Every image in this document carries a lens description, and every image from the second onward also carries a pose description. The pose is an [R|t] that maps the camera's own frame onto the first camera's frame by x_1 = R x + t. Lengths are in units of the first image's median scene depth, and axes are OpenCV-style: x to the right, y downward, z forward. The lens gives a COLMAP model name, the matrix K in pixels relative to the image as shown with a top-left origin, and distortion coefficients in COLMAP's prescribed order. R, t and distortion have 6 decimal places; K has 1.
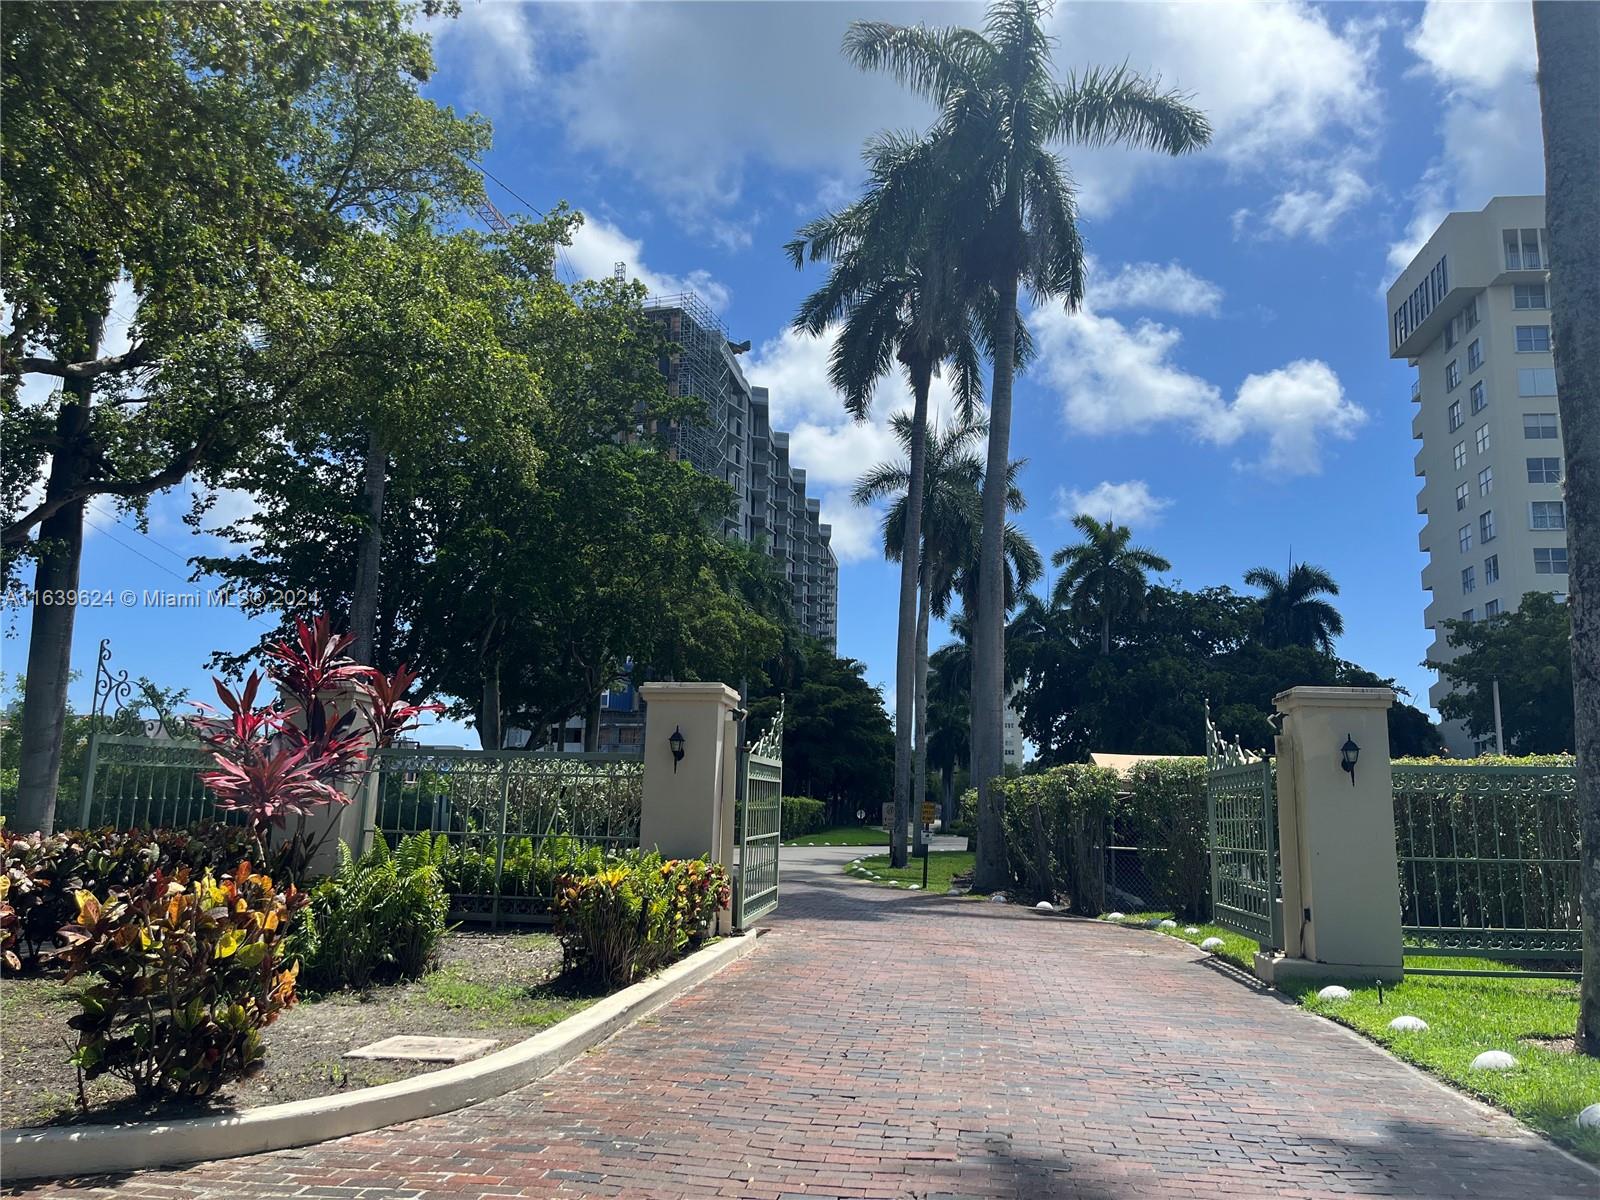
lens RADIAL K [[1211.9, 0, 789.8], [0, 1211.9, 603.7], [0, 0, 1]] dist [0.096732, -0.003968]
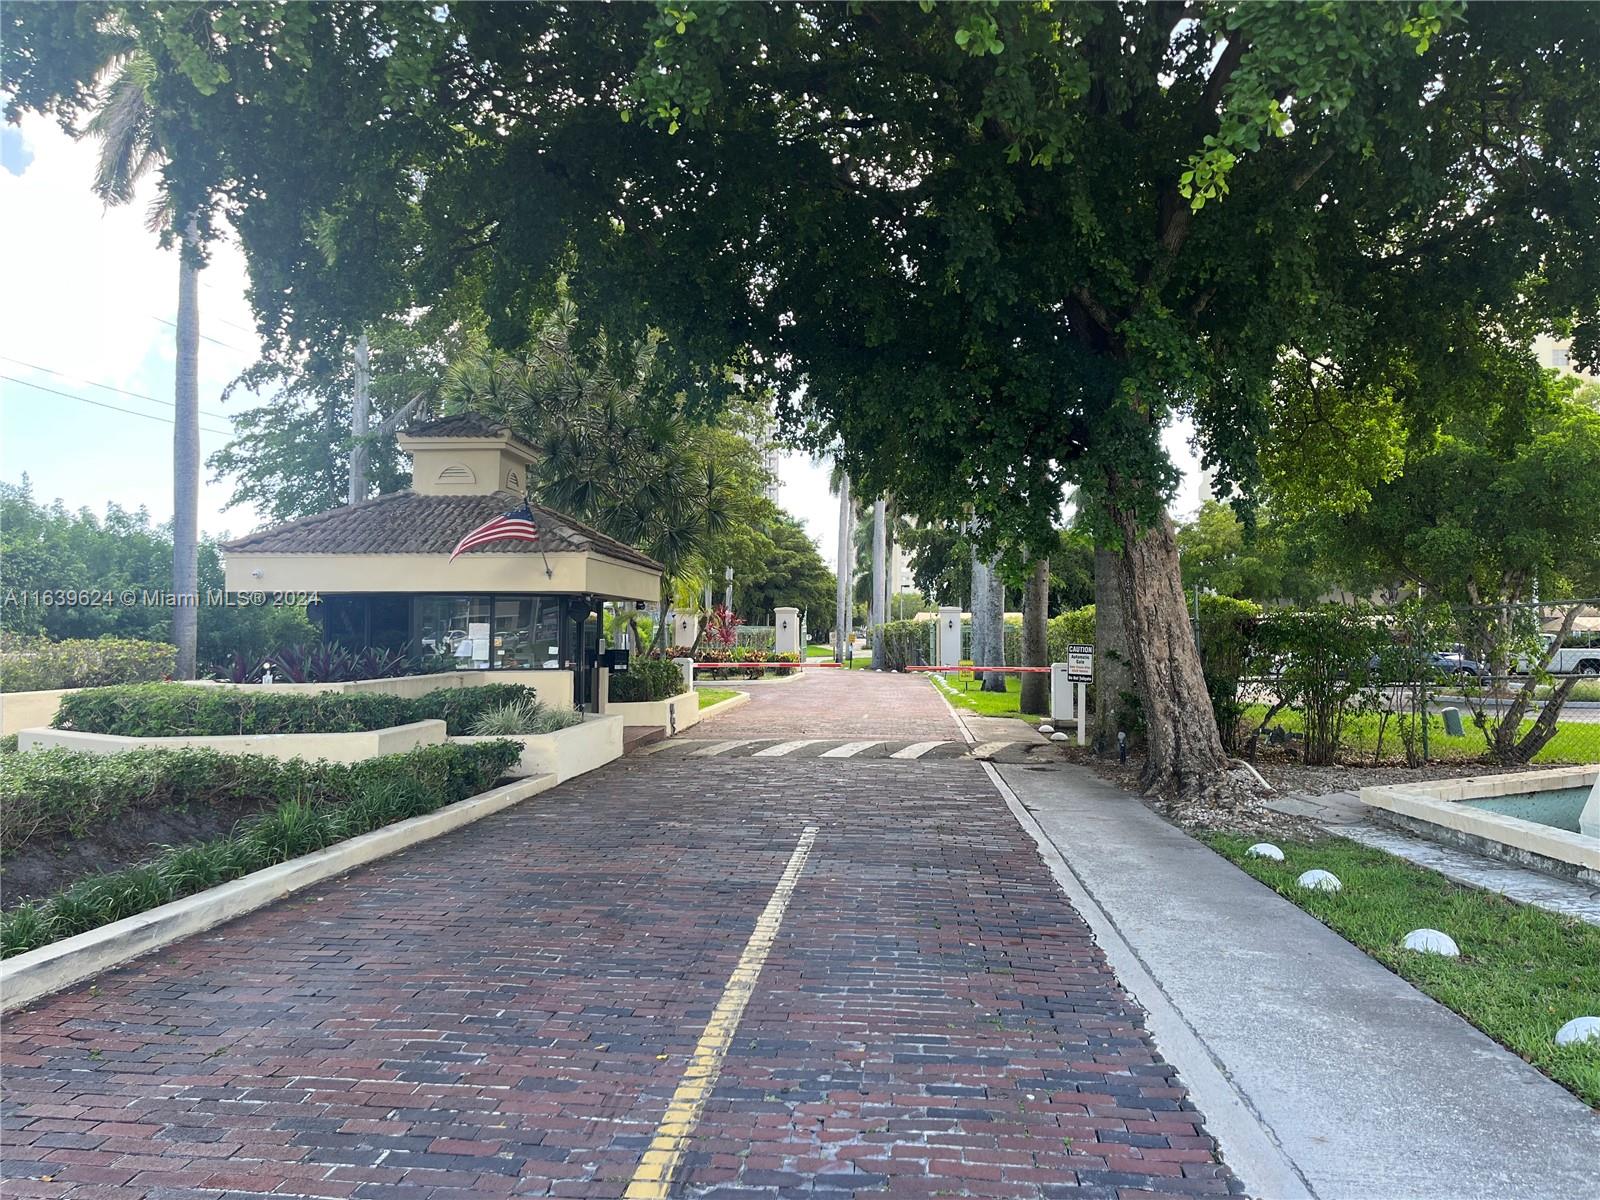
lens RADIAL K [[1211.9, 0, 789.8], [0, 1211.9, 603.7], [0, 0, 1]] dist [0.096732, -0.003968]
pose [[0.998217, -0.016006, 0.057503, -0.095666], [0.007364, 0.989041, 0.147456, -0.163493], [-0.059233, -0.146770, 0.987396, -0.876282]]
